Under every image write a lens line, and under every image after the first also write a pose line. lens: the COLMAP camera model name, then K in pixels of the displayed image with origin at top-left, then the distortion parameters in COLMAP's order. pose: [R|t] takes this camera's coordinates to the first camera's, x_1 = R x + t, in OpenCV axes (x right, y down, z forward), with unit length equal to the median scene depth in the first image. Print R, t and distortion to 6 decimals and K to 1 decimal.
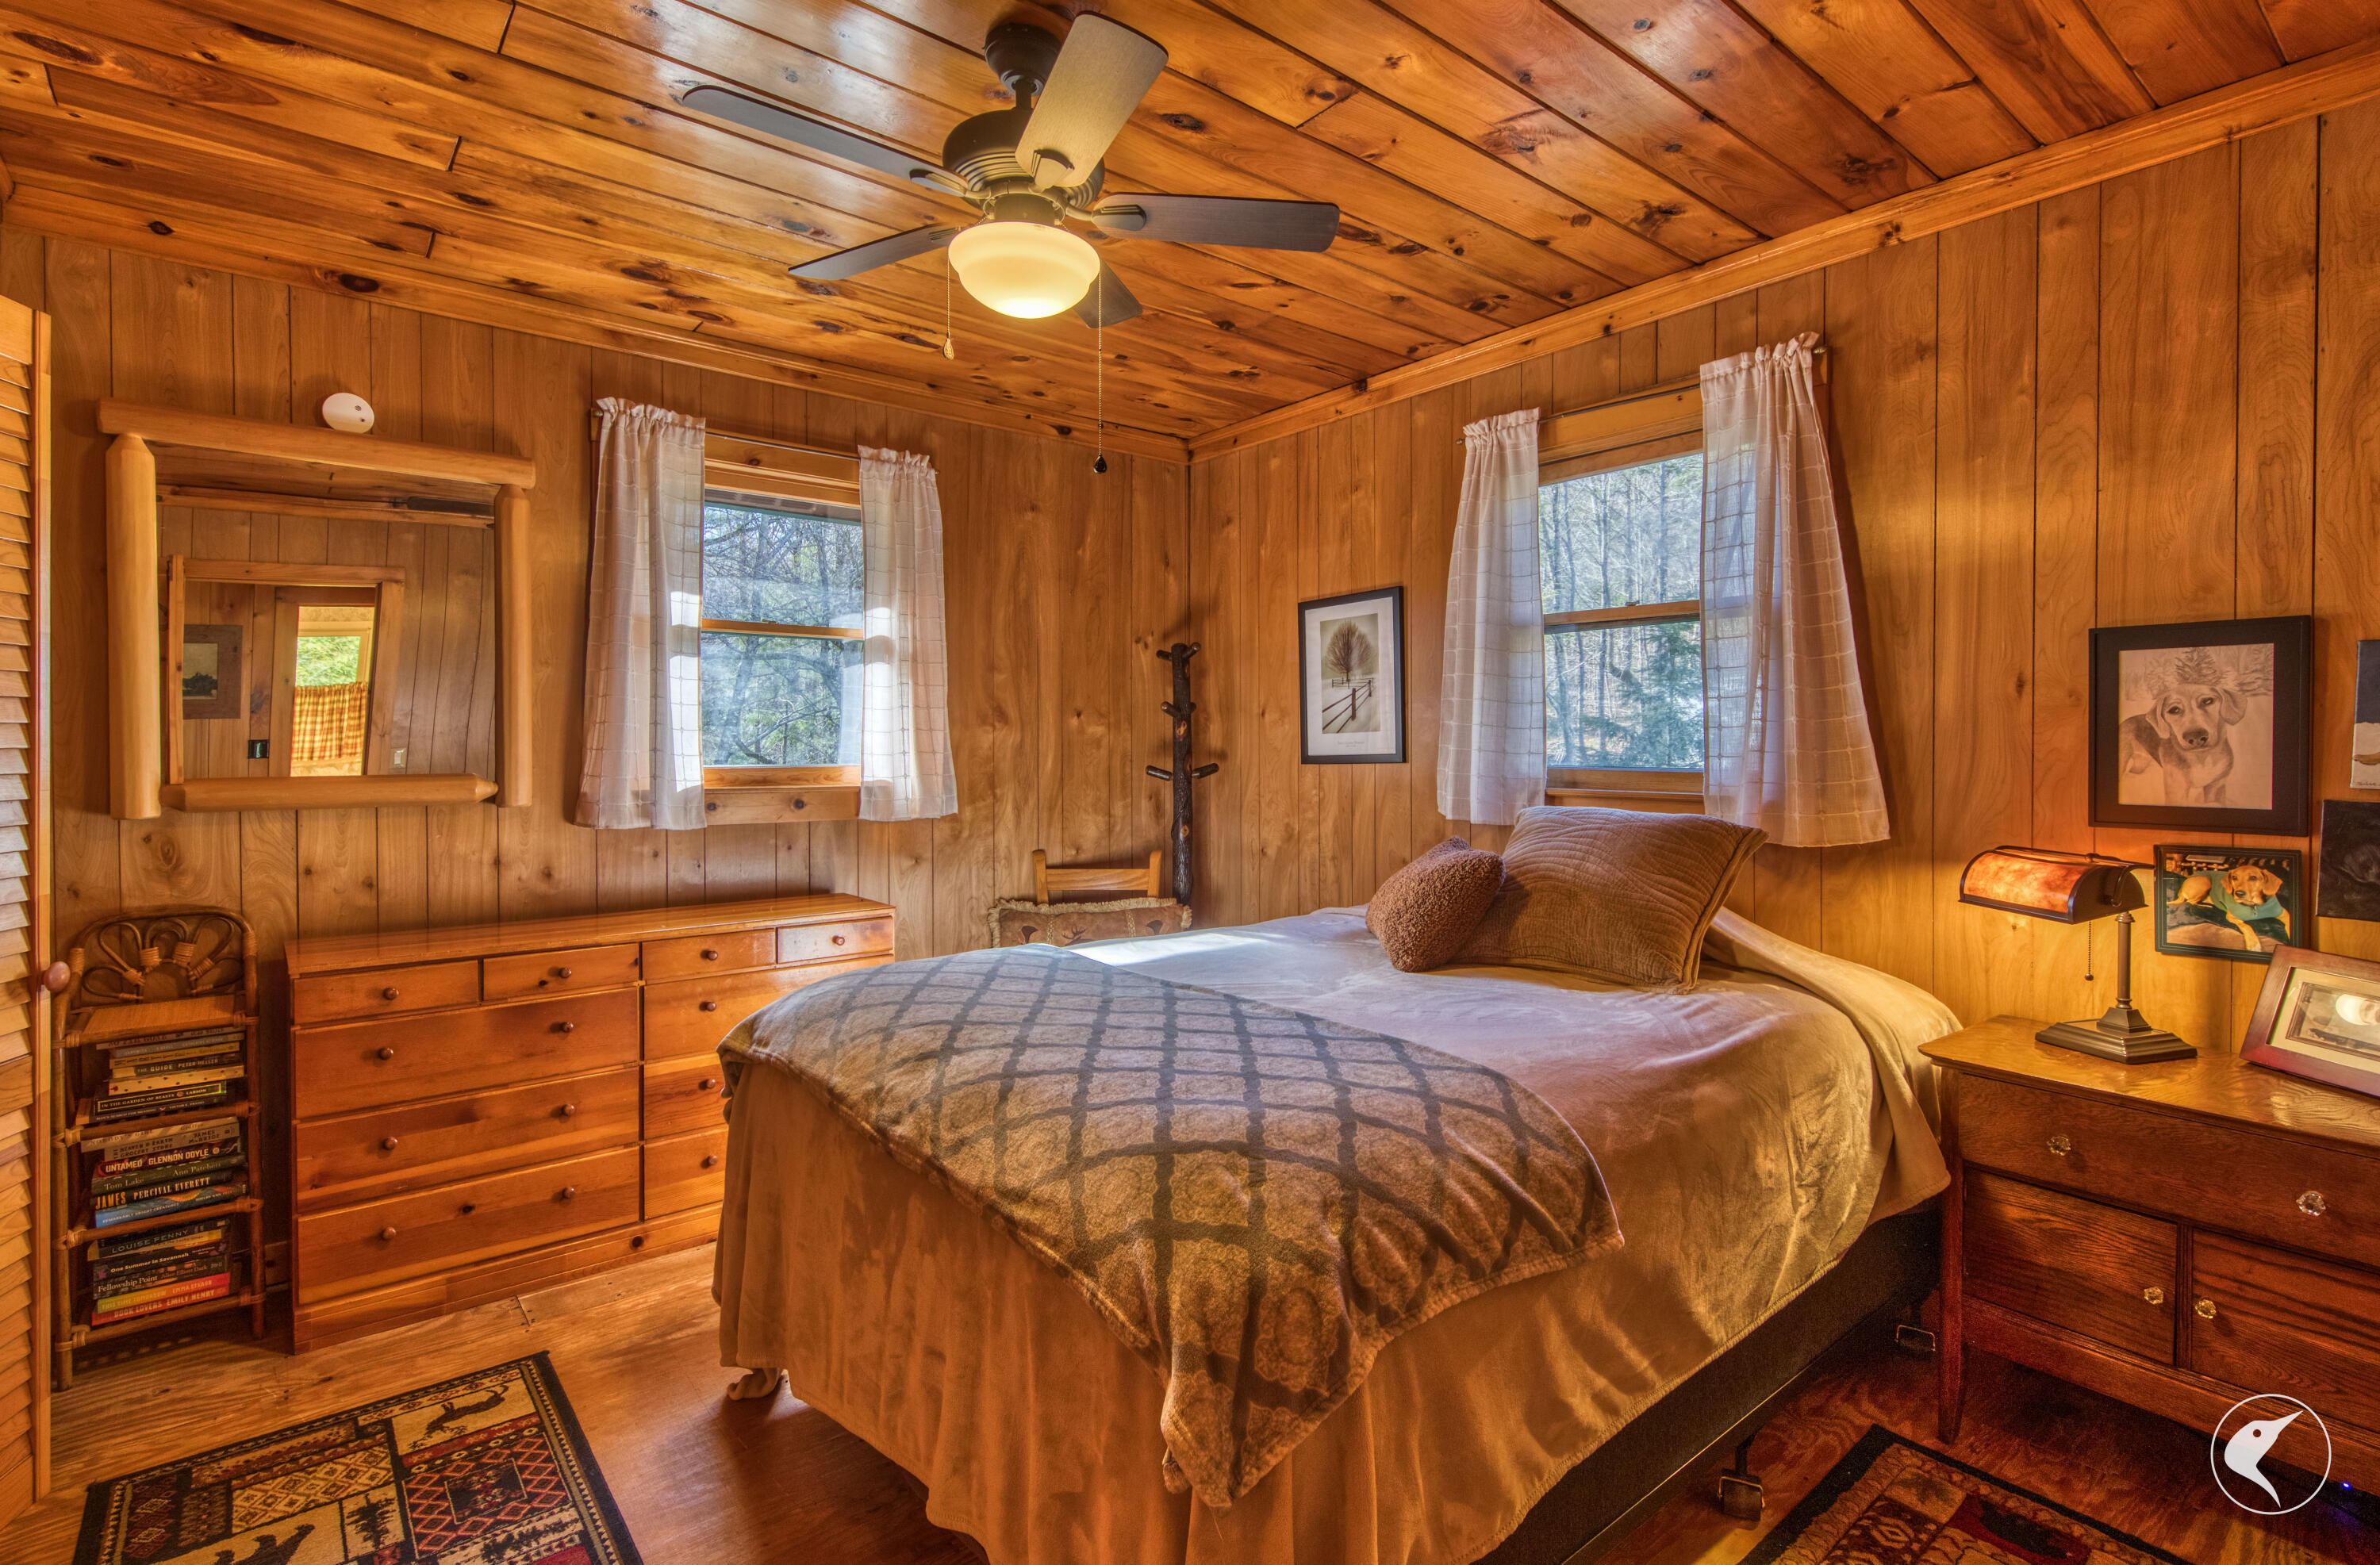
lens RADIAL K [[1130.7, 0, 1188.9], [0, 1130.7, 774.4], [0, 0, 1]] dist [0.001468, 0.000404]
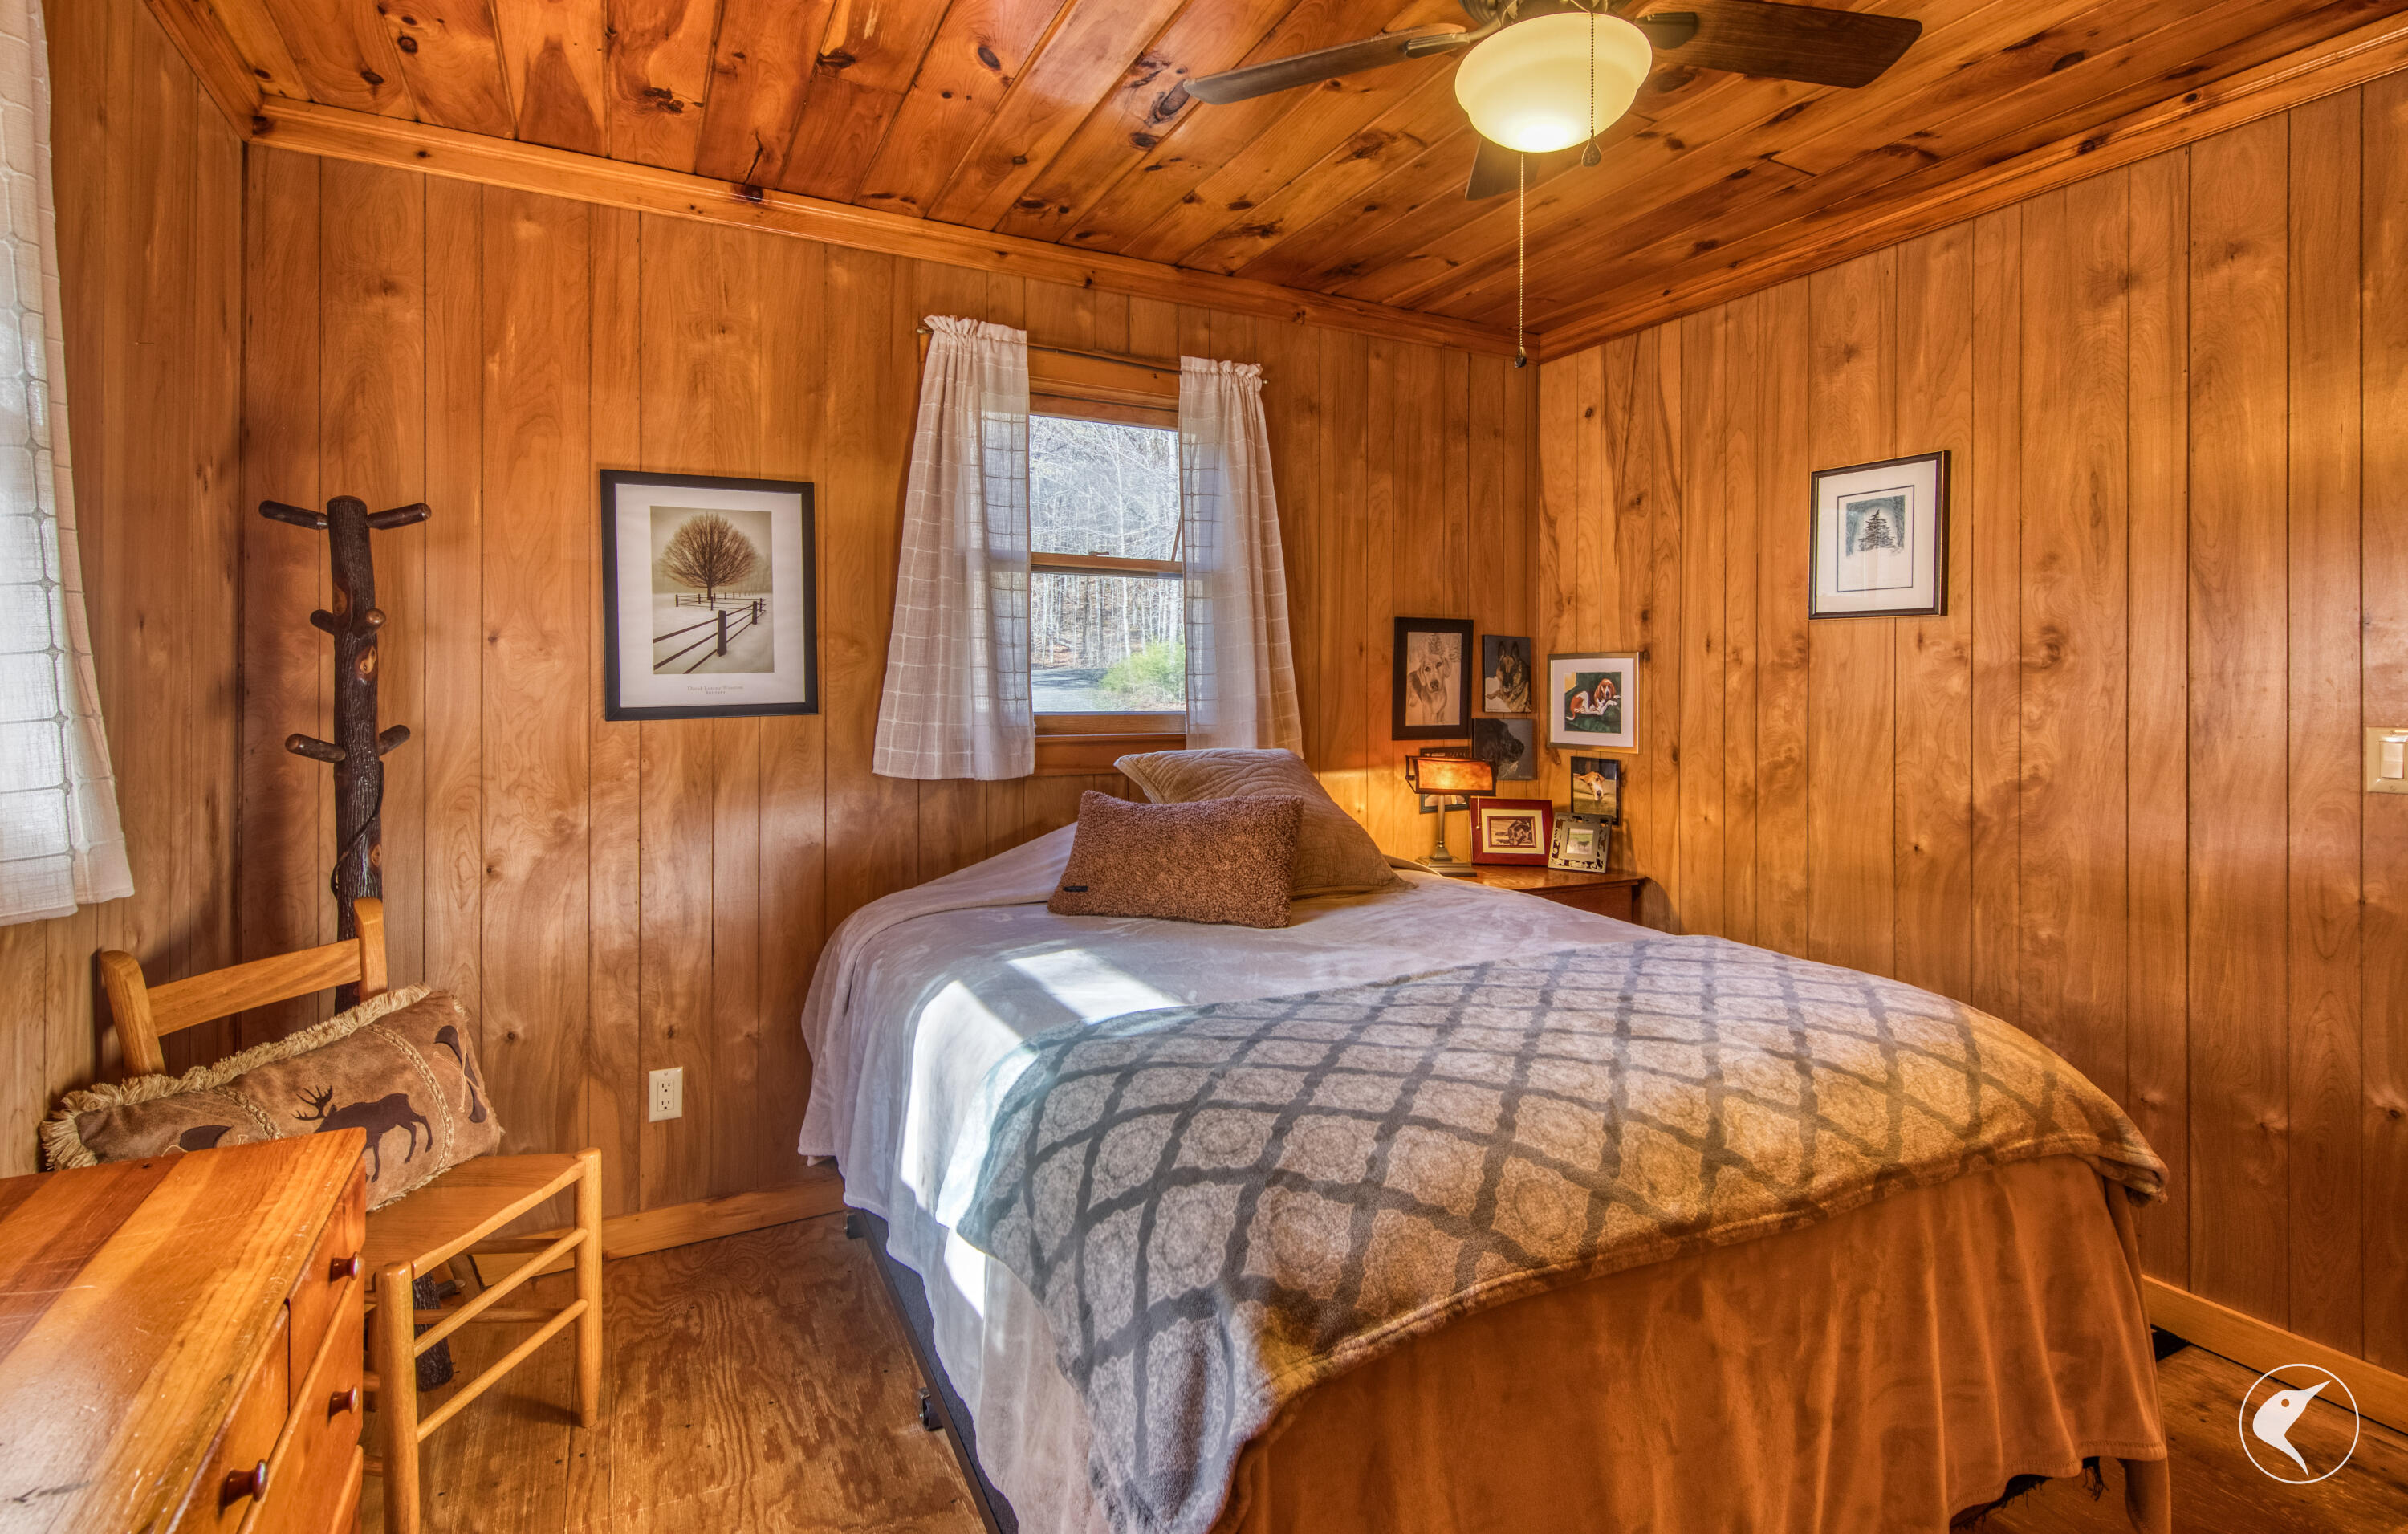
lens RADIAL K [[1142.4, 0, 1234.0], [0, 1142.4, 690.5], [0, 0, 1]] dist [0.008327, 0.000637]
pose [[0.185344, -0.001410, 0.982673, -0.592912], [0.027148, 0.999625, -0.003686, -0.017884], [-0.982299, 0.027361, 0.185312, 0.662659]]
